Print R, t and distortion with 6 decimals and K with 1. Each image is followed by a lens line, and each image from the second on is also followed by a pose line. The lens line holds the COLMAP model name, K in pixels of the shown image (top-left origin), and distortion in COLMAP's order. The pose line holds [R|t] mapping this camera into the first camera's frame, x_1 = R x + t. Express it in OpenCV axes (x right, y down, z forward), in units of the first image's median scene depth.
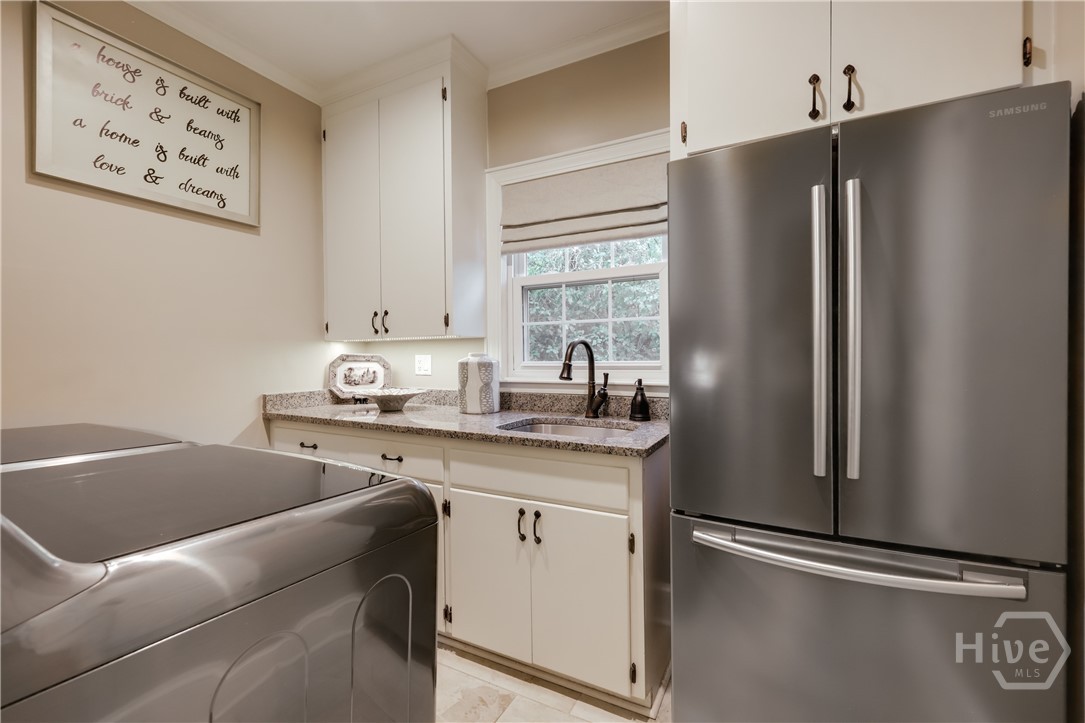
lens RADIAL K [[500.0, 0, 538.6], [0, 500.0, 362.2], [0, 0, 1]] dist [-0.001465, -0.000269]
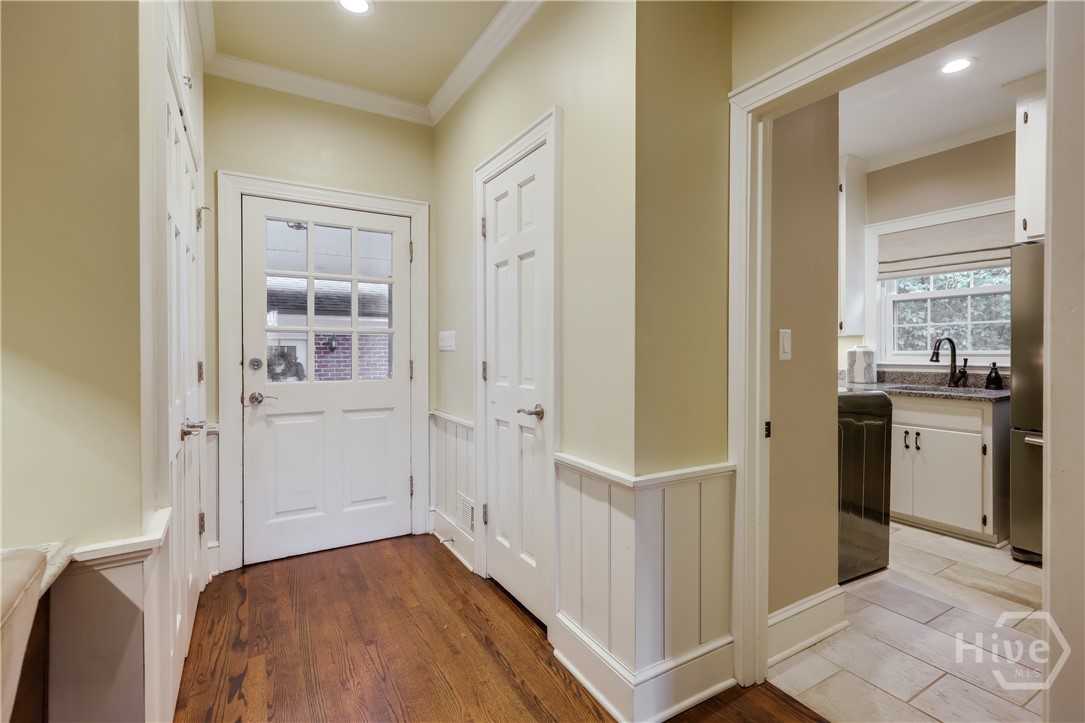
lens RADIAL K [[500.0, 0, 544.2], [0, 500.0, 357.3], [0, 0, 1]] dist [-0.001465, -0.000269]
pose [[0.850714, 0.009306, -0.525547, -0.156403], [-0.003867, 0.999927, 0.011447, 0.005238], [0.525615, -0.007706, 0.850687, -0.963013]]
